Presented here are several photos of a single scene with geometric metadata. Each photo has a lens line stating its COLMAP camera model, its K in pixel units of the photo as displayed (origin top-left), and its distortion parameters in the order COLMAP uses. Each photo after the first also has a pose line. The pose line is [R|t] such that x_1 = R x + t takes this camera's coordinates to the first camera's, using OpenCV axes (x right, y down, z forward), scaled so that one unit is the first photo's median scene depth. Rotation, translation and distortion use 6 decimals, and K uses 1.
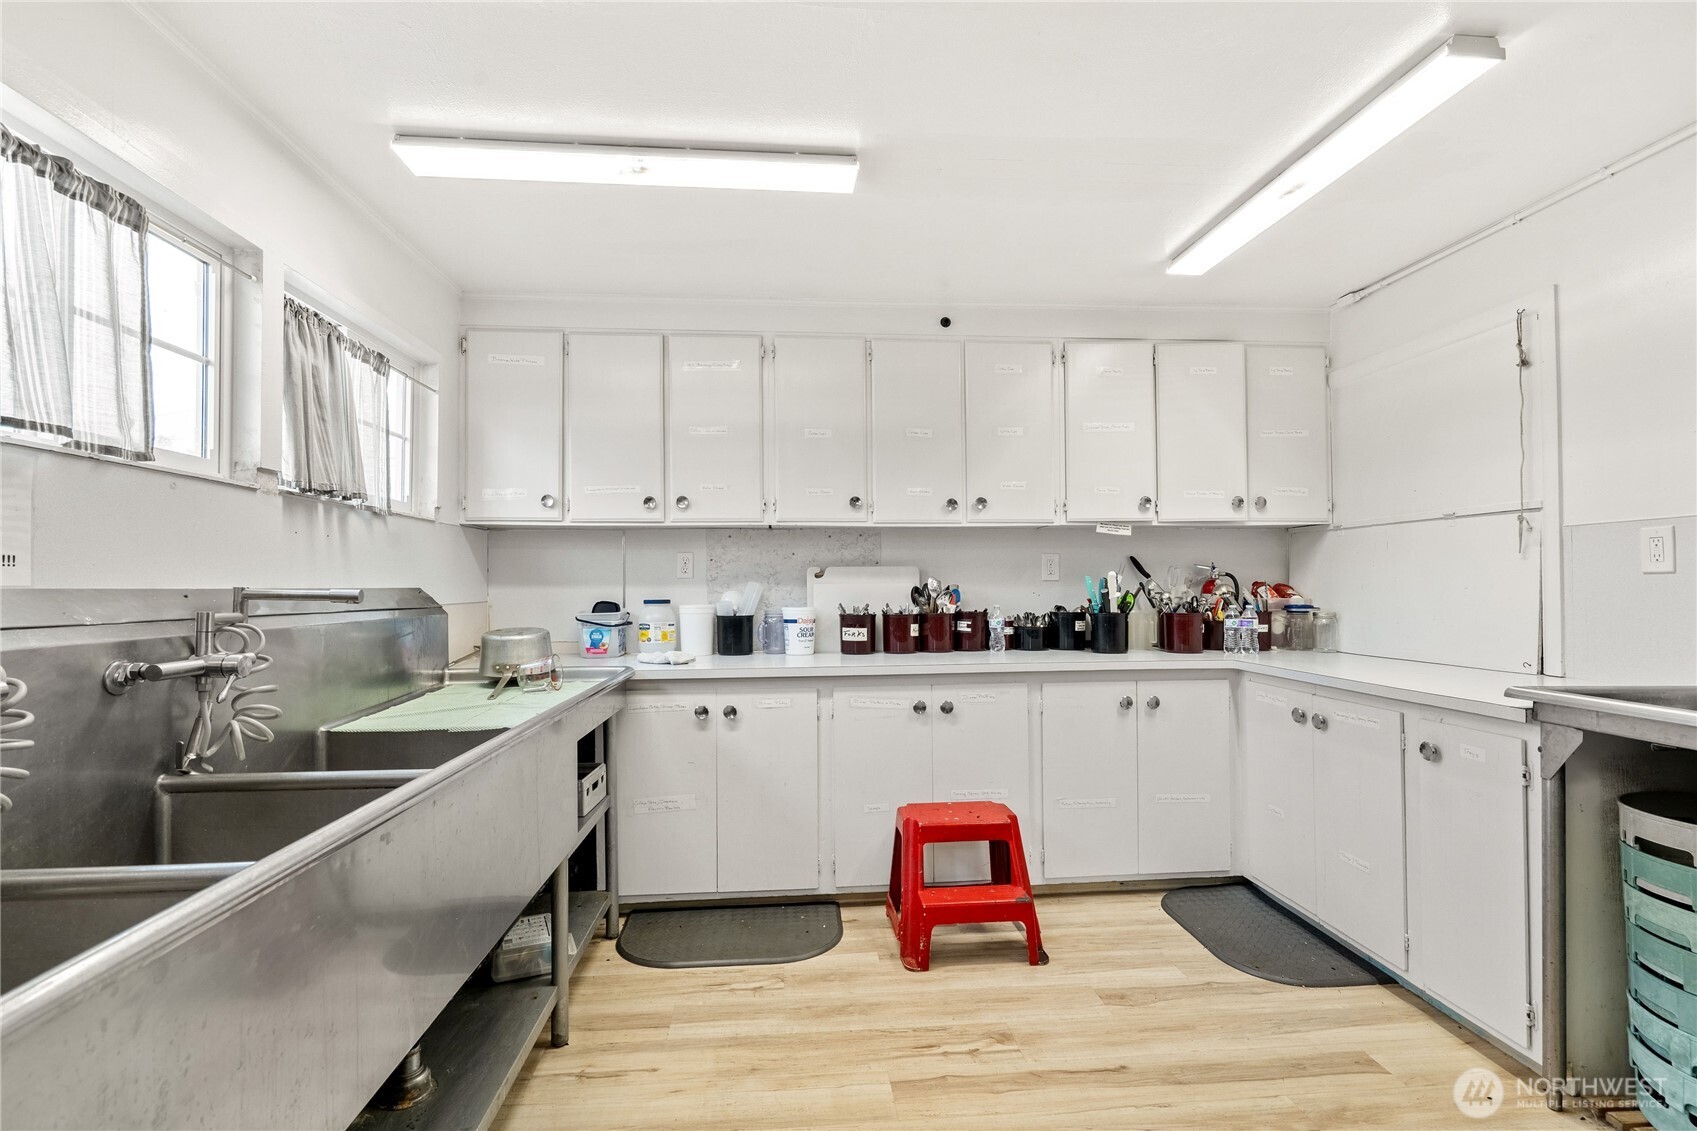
lens RADIAL K [[793.3, 0, 849.7], [0, 793.3, 577.5], [0, 0, 1]] dist [0.001665, 0.000287]
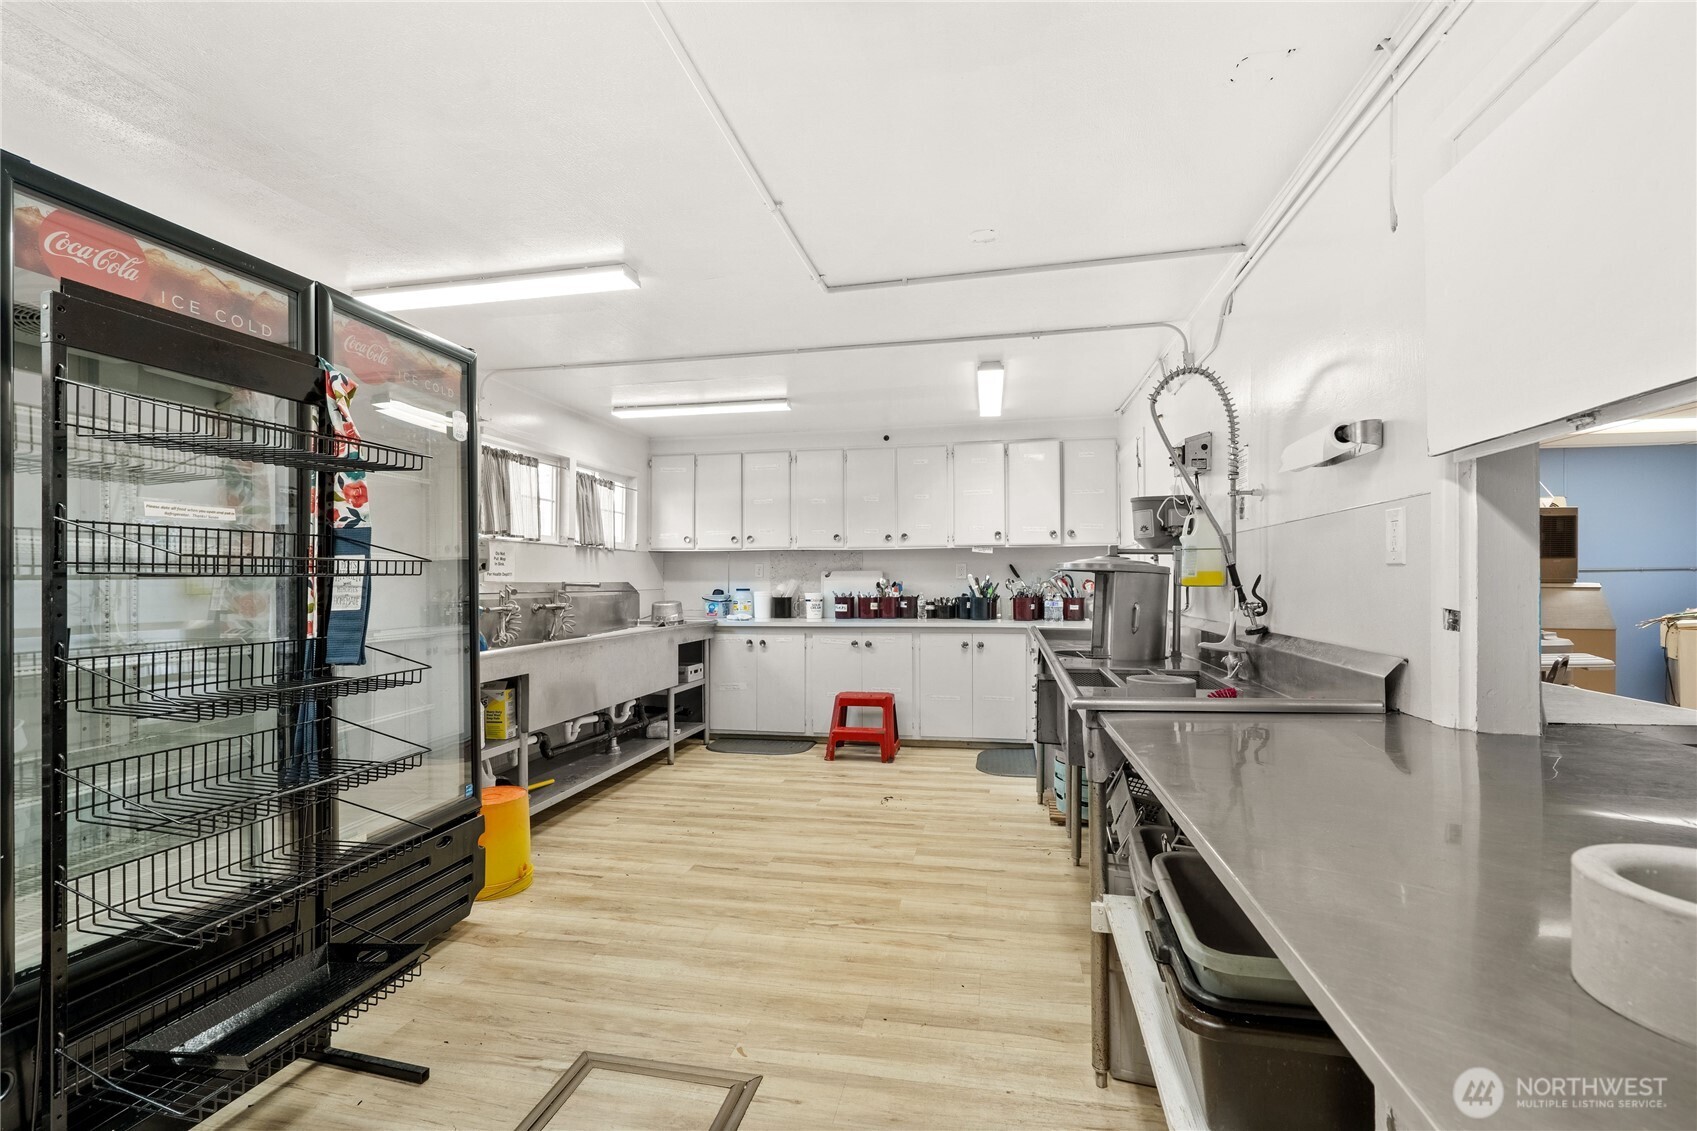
lens RADIAL K [[793.3, 0, 844.2], [0, 793.3, 569.1], [0, 0, 1]] dist [0.001665, 0.000287]
pose [[0.959942, -0.001321, -0.280195, 0.552478], [0.000131, 0.999991, -0.004264, -0.011168], [0.280198, 0.004056, 0.959934, -0.803555]]
